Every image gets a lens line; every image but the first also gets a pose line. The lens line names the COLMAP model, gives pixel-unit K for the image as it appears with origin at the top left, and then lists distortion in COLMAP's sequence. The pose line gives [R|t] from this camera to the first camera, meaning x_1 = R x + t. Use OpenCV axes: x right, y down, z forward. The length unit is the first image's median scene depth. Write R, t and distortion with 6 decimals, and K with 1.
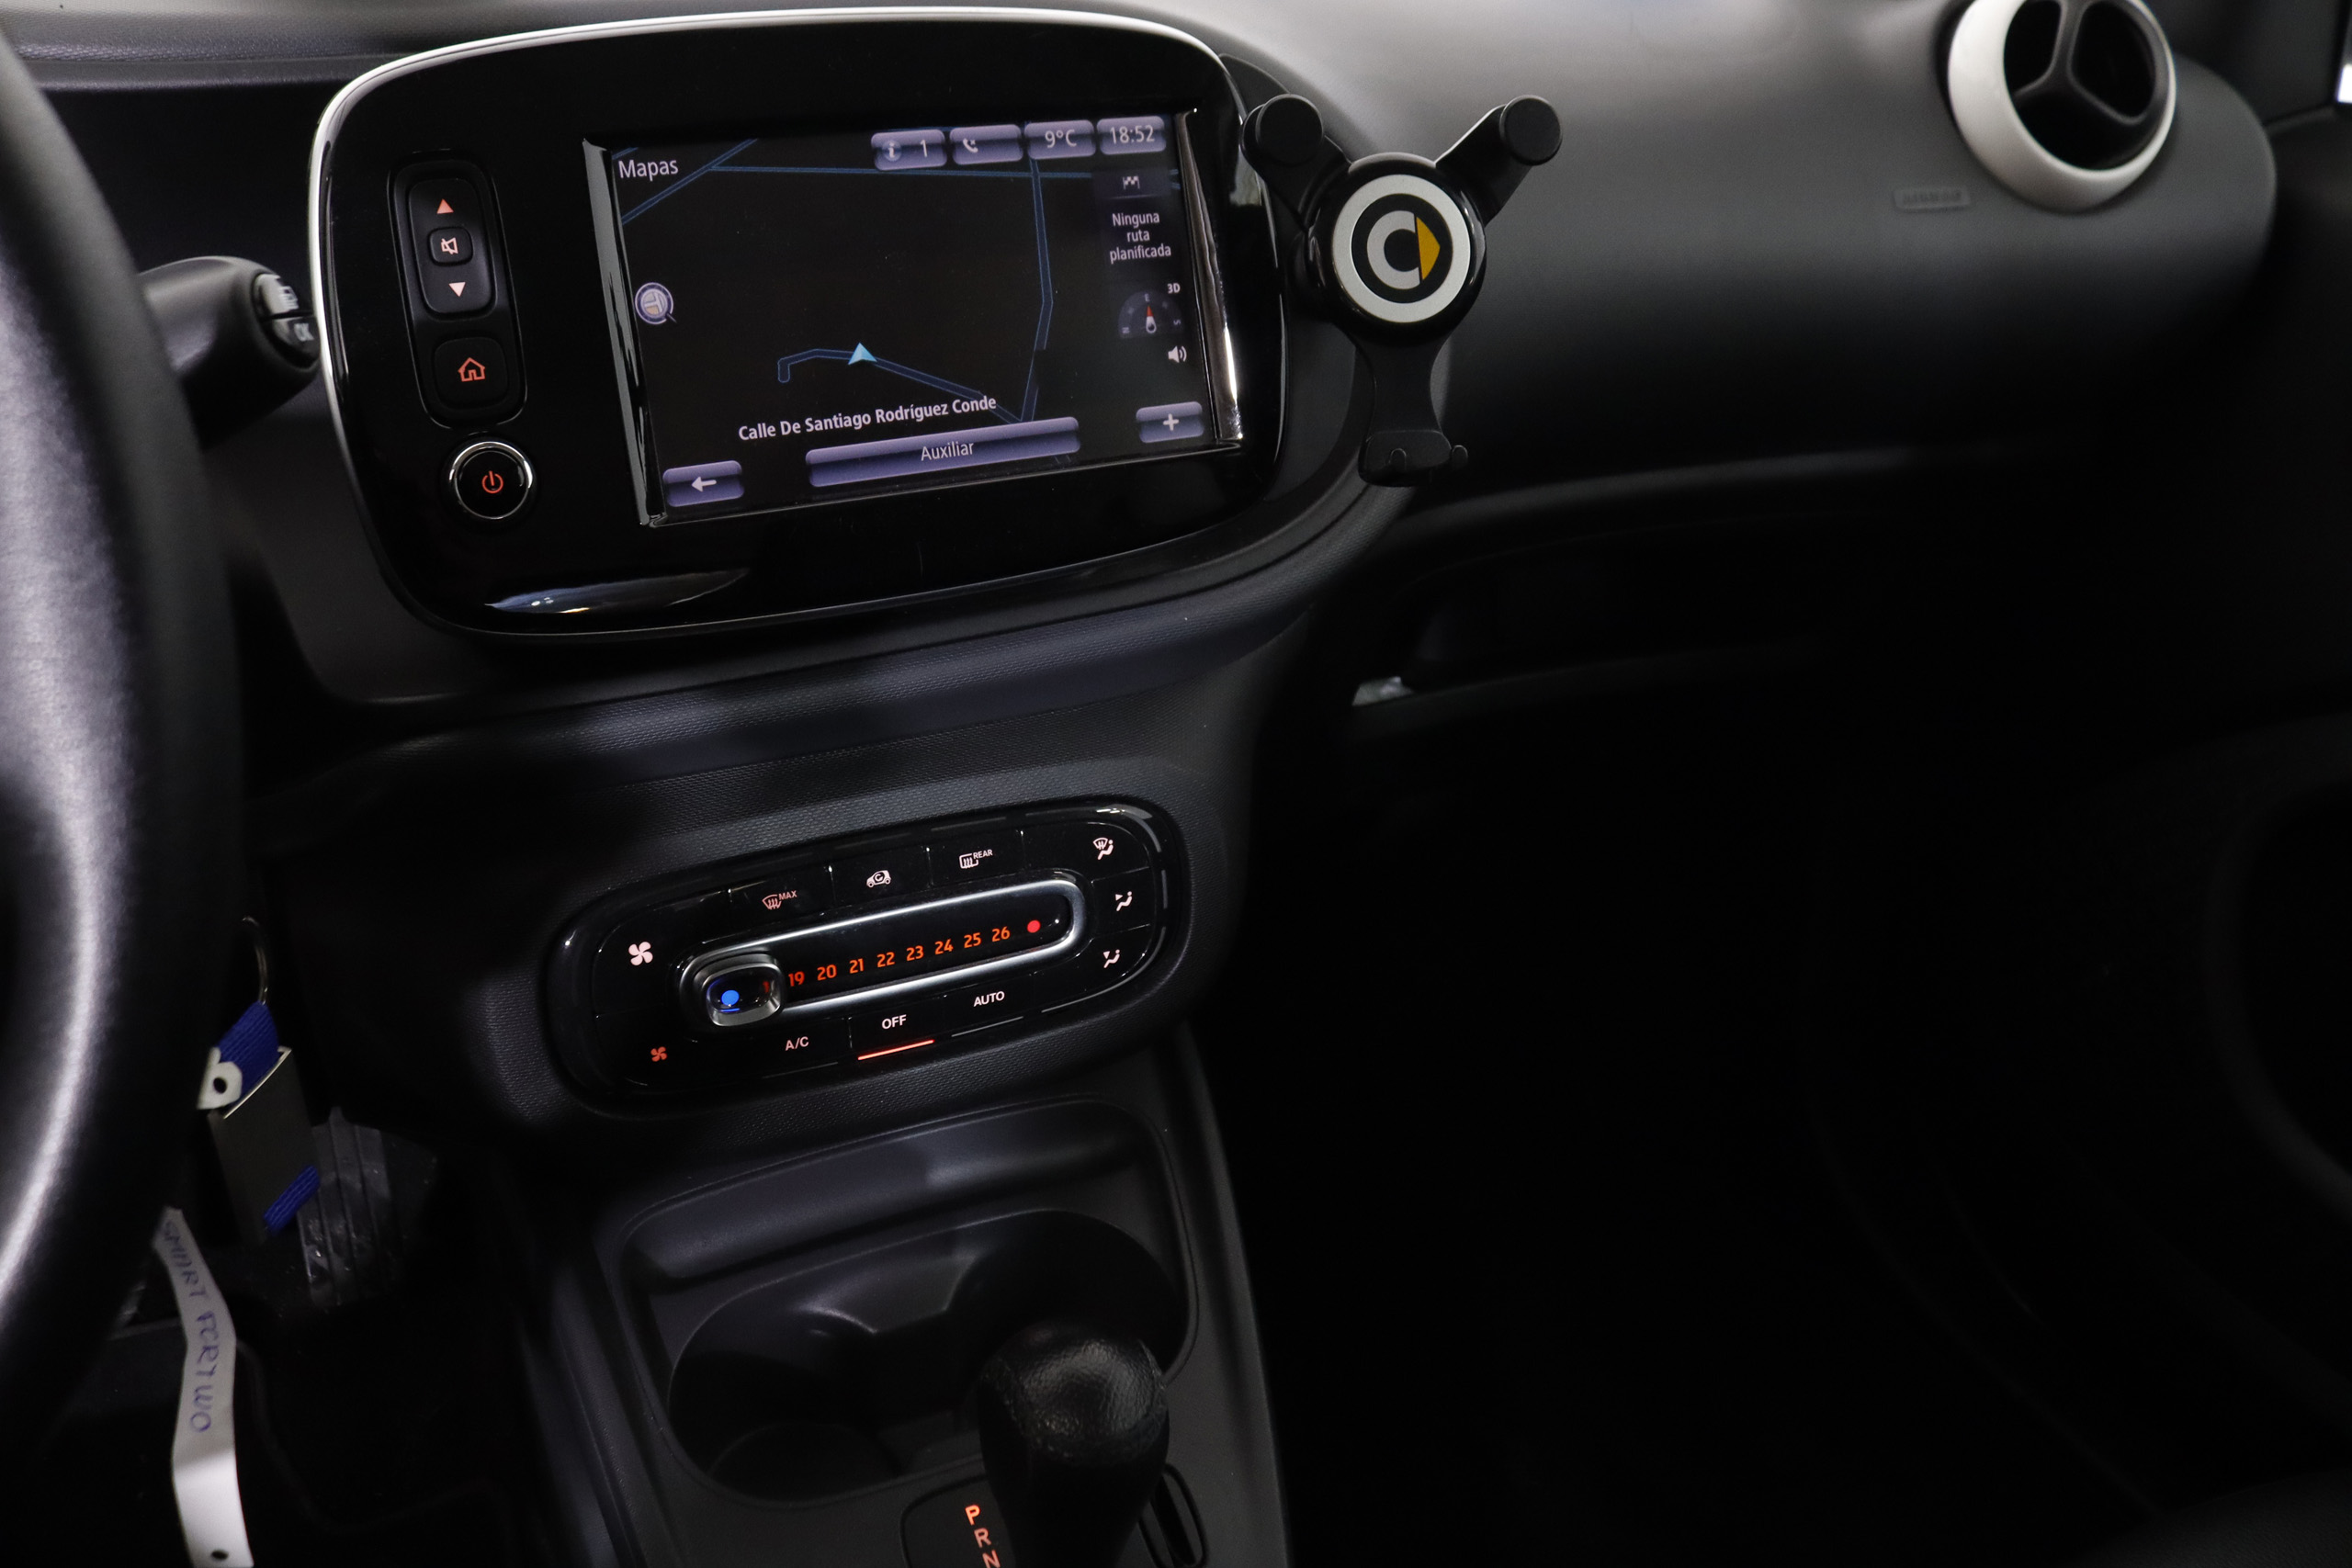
lens RADIAL K [[1931.3, 0, 1166.1], [0, 1931.3, 778.4], [0, 0, 1]] dist [-0.118952, 0.051213]
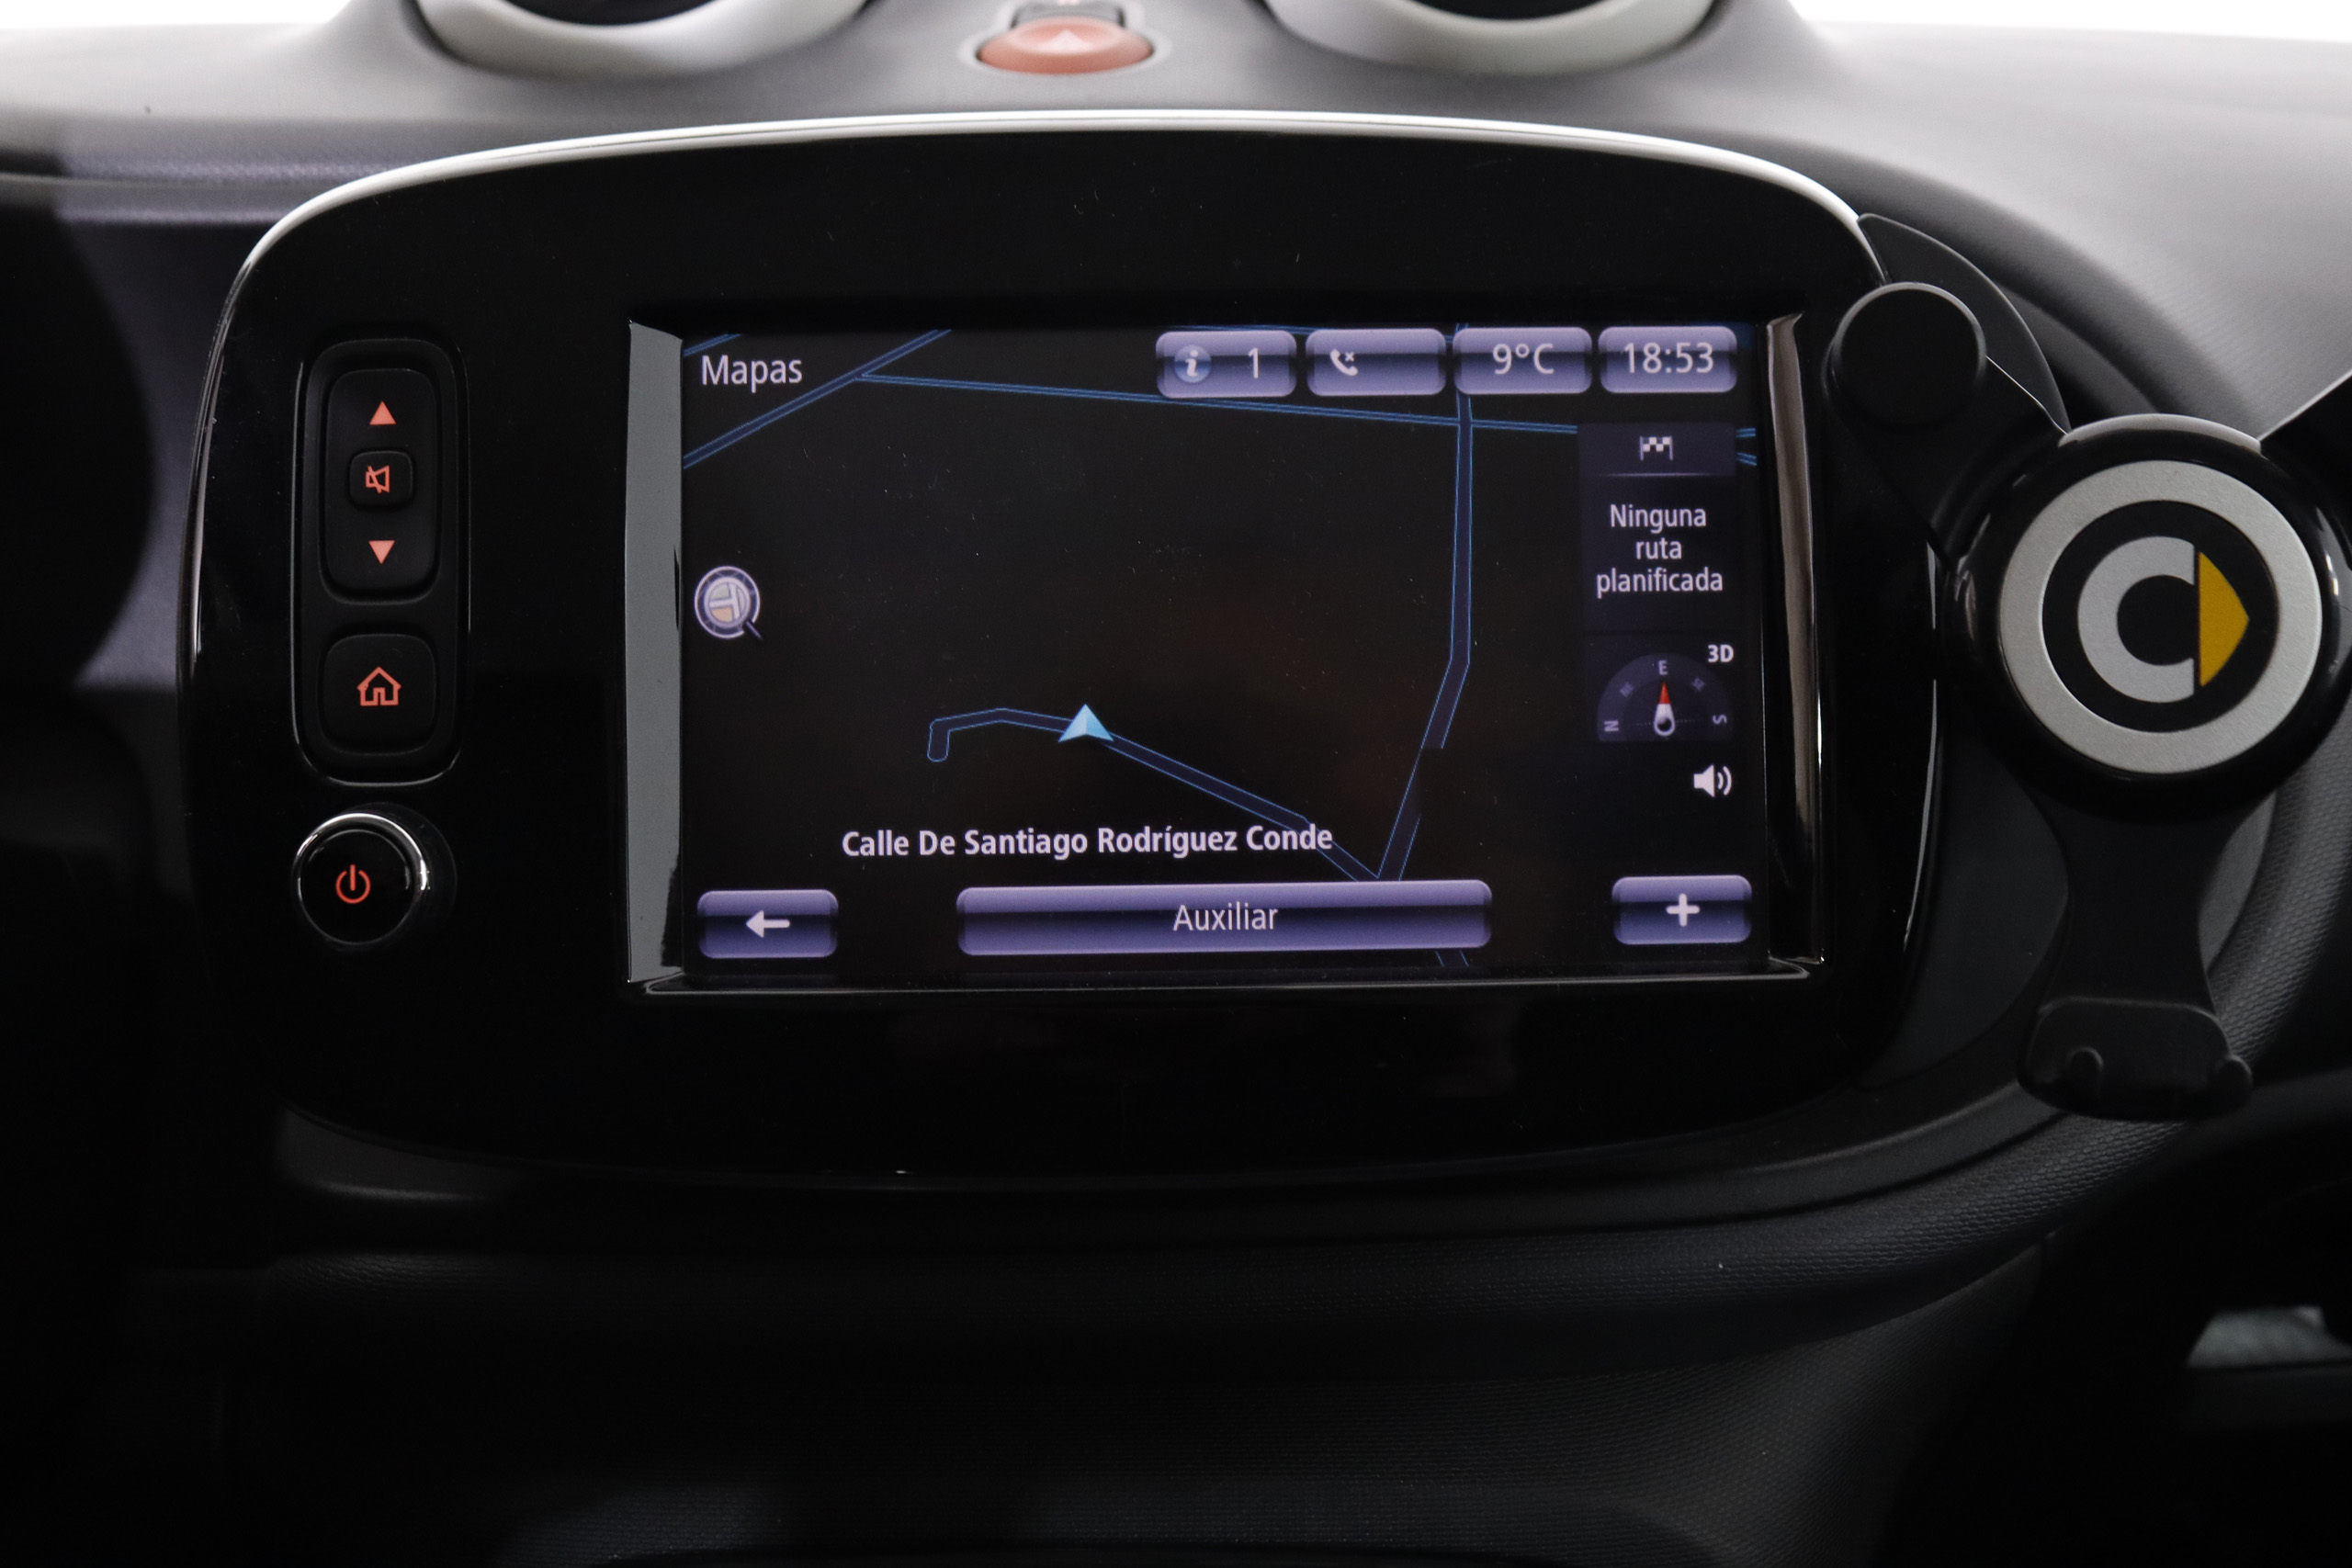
lens RADIAL K [[2487.5, 0, 1169.6], [0, 2487.5, 784.2], [0, 0, 1]] dist [-0.094408, 0.000000]
pose [[0.906862, 0.106823, -0.407663, 0.149294], [-0.170532, 0.977623, -0.123180, -0.118663], [0.385382, 0.181226, 0.904786, 0.361532]]
